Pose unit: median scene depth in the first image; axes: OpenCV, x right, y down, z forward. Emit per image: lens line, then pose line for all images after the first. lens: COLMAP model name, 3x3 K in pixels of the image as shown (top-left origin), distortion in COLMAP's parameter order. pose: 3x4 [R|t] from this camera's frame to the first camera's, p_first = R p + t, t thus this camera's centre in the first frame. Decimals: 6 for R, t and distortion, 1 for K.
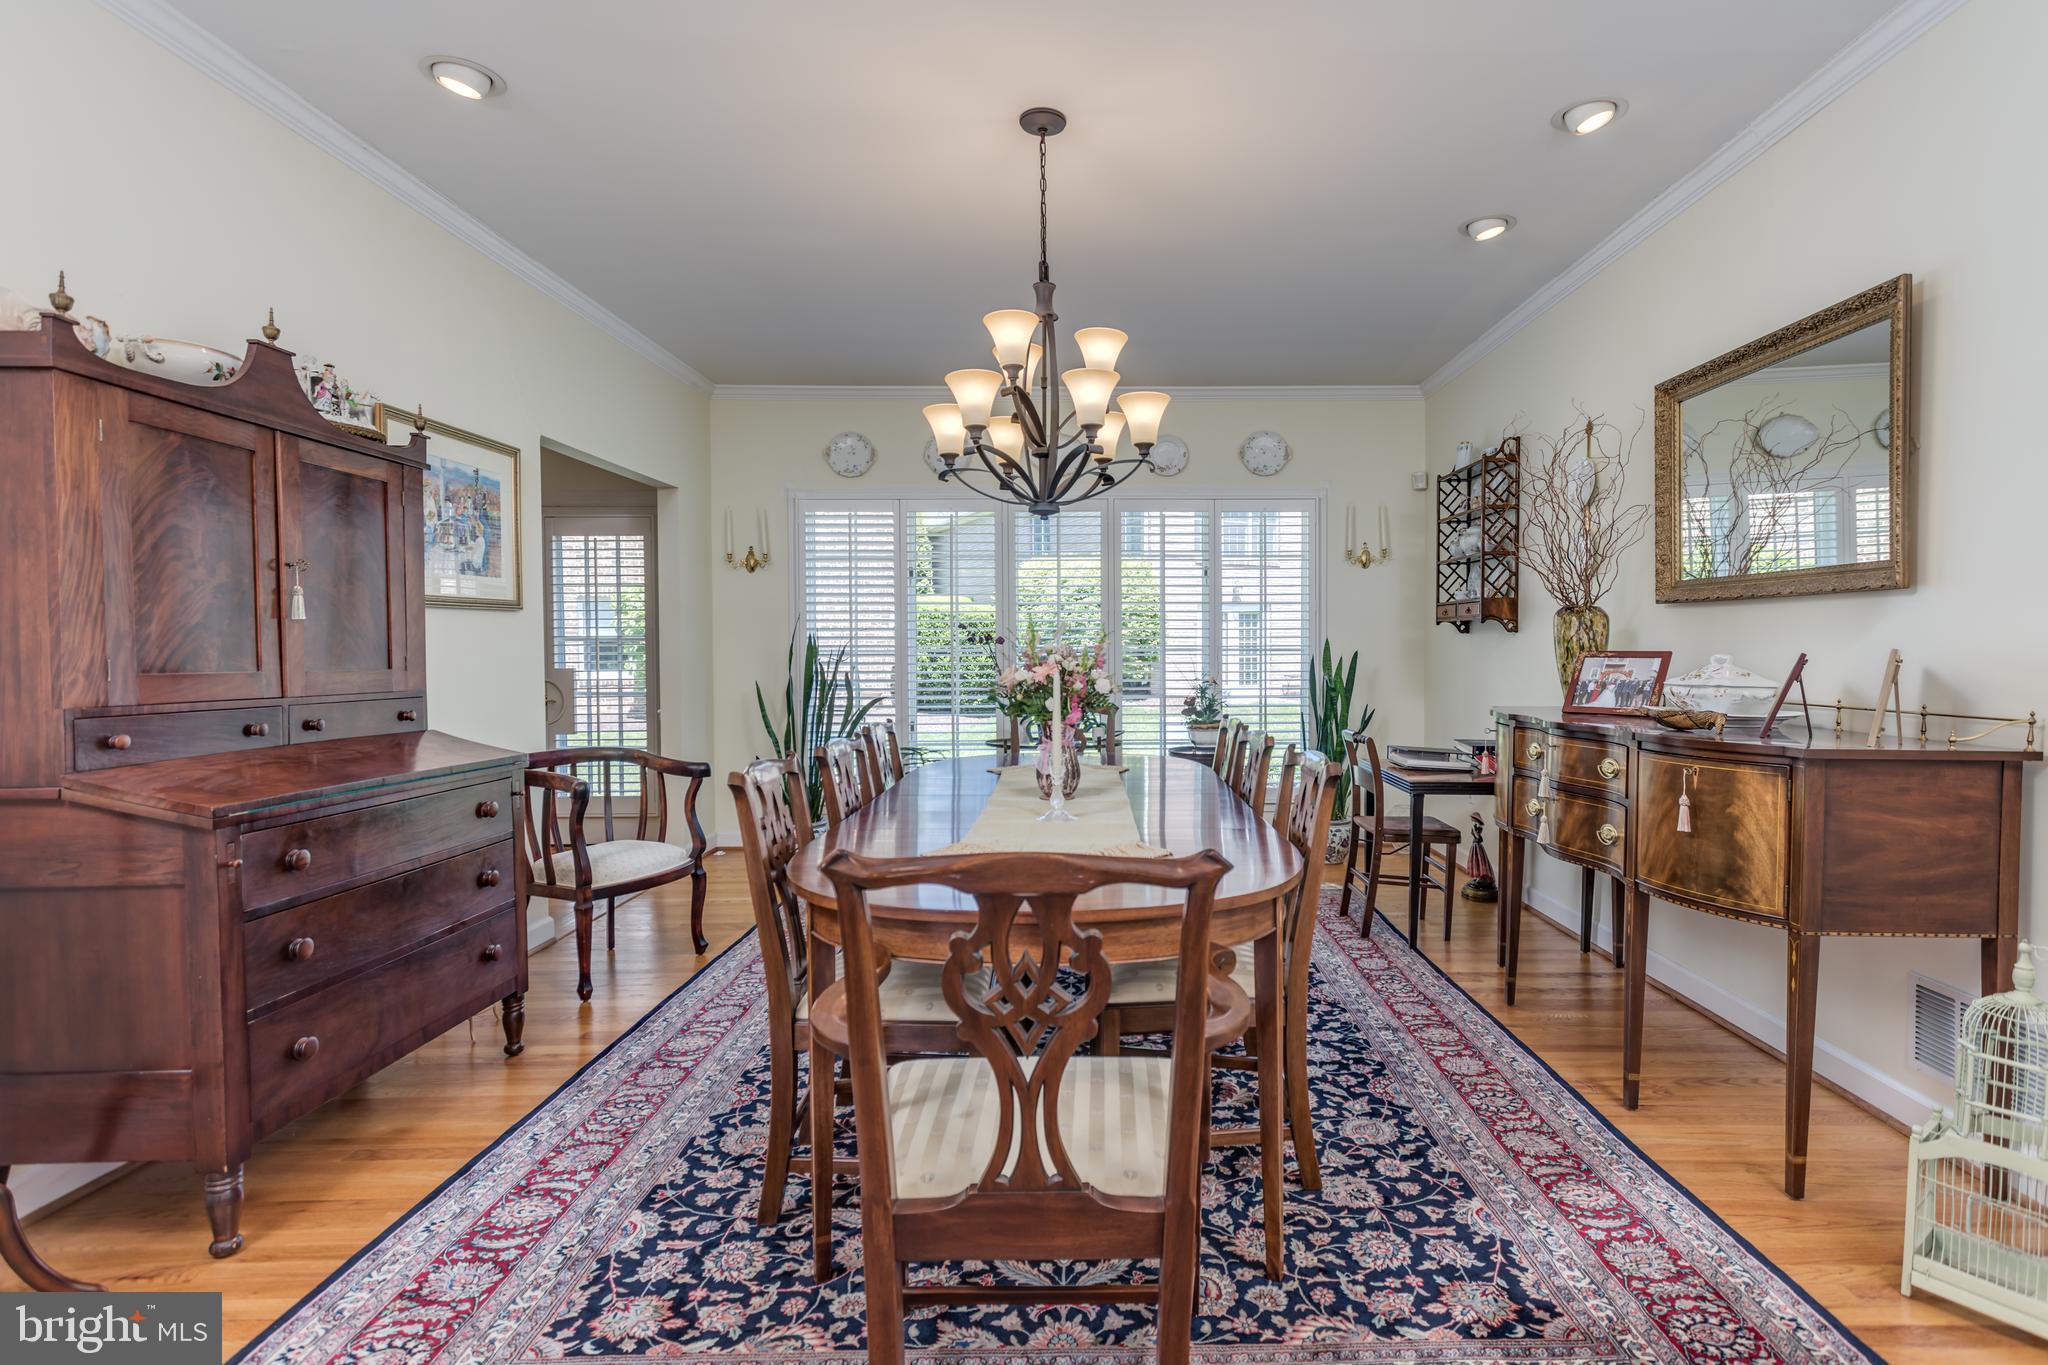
lens RADIAL K [[987.9, 0, 1019.3], [0, 987.9, 643.6], [0, 0, 1]] dist [0.006218, 0.001367]
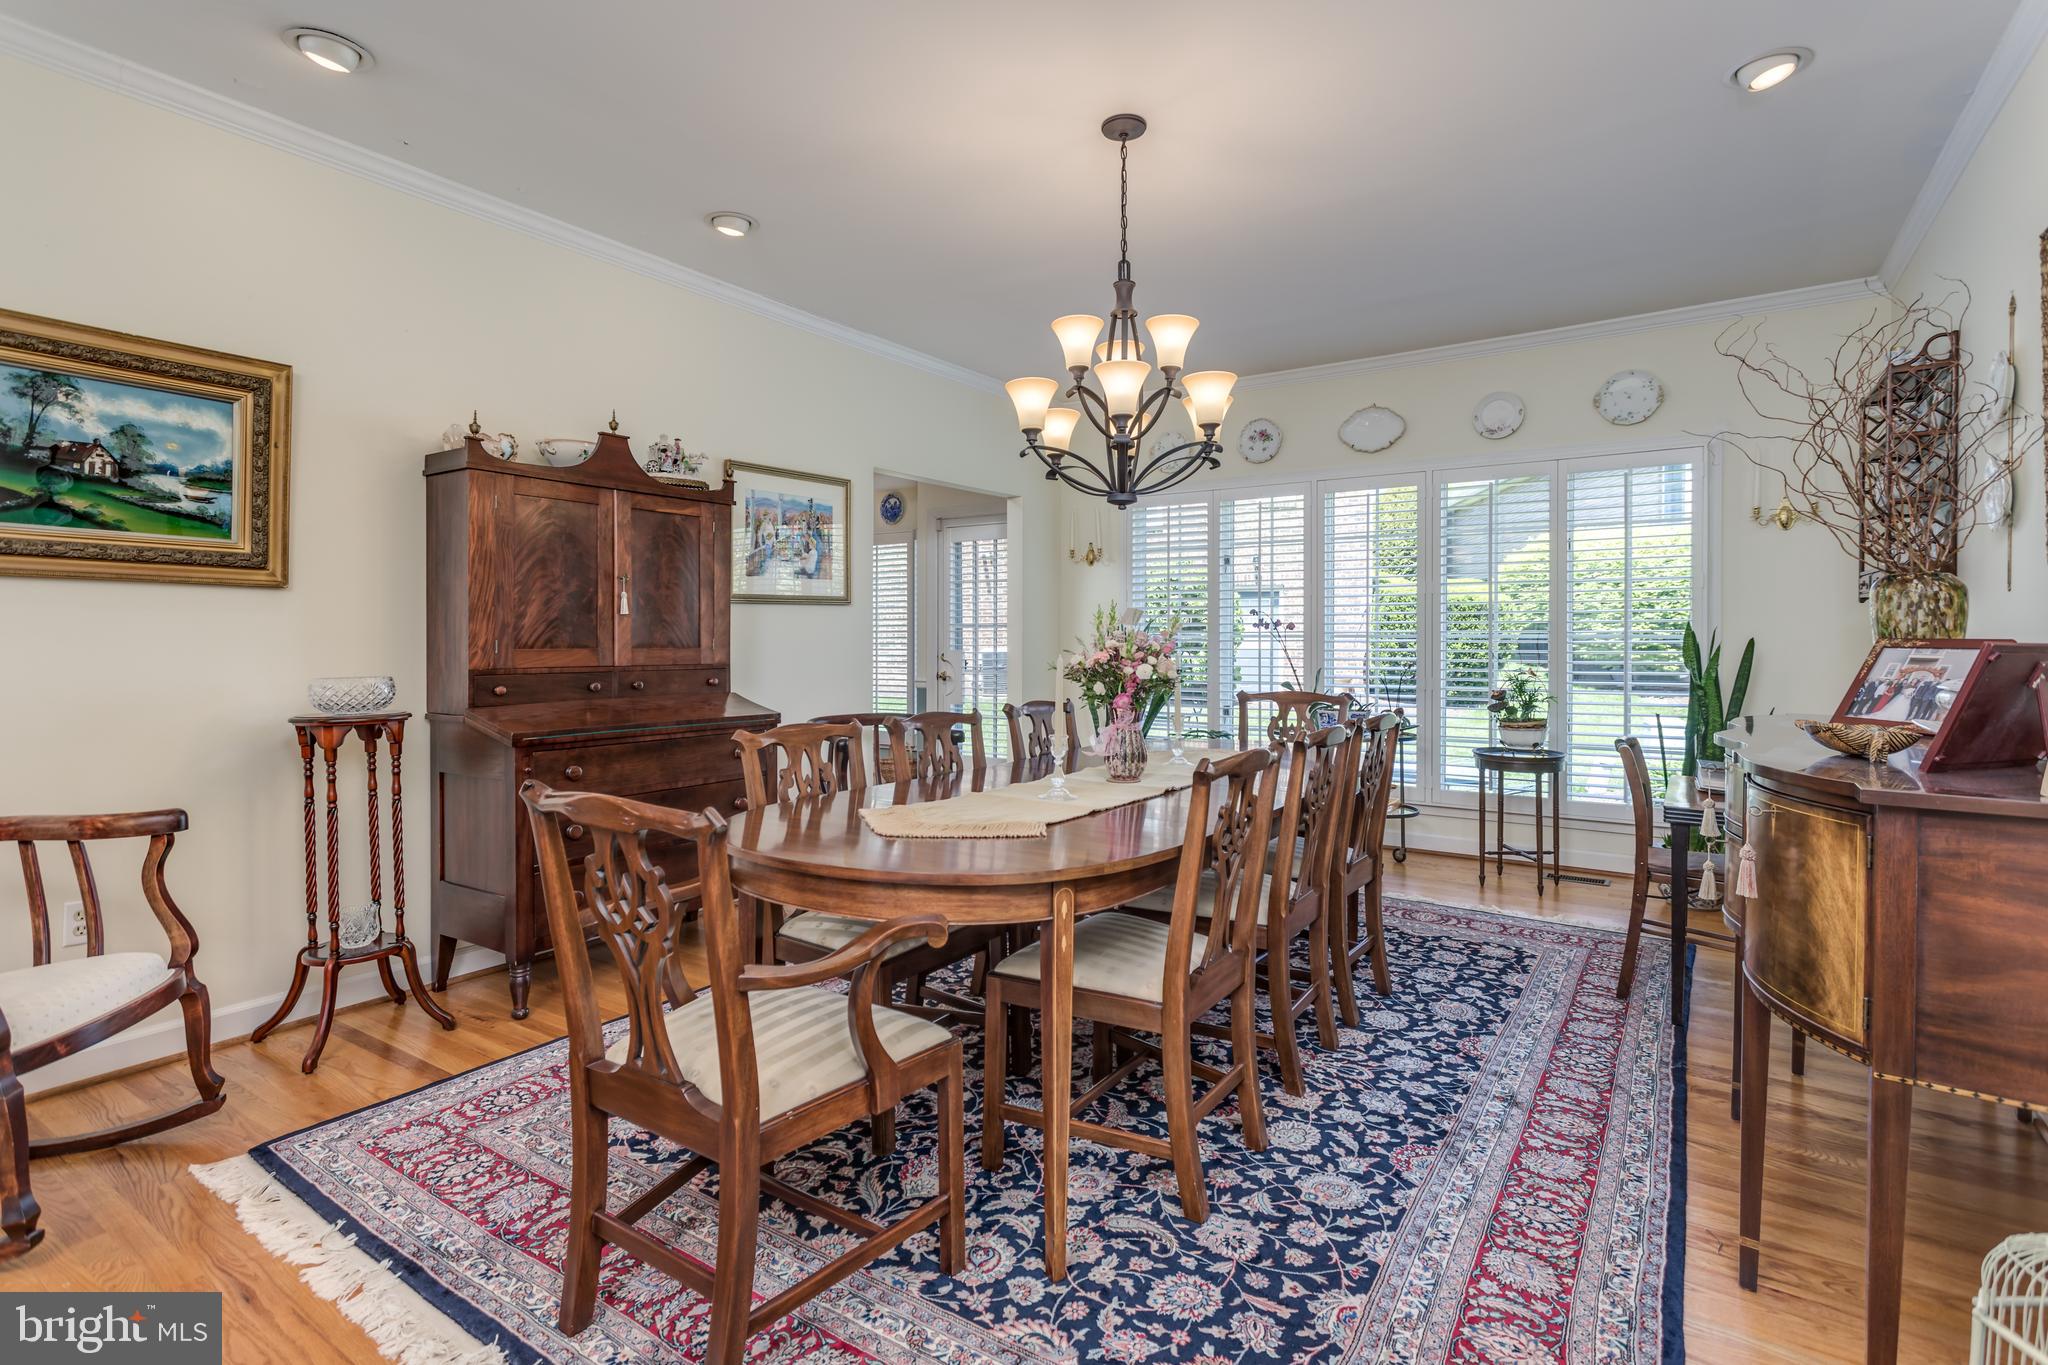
lens RADIAL K [[948.8, 0, 1026.0], [0, 948.8, 607.8], [0, 0, 1]] dist [0.006847, 0.001012]
pose [[0.834219, -0.014362, -0.551247, 0.564017], [0.001822, 0.999727, -0.023290, 0.000306], [0.551431, 0.018425, 0.834017, 0.139254]]
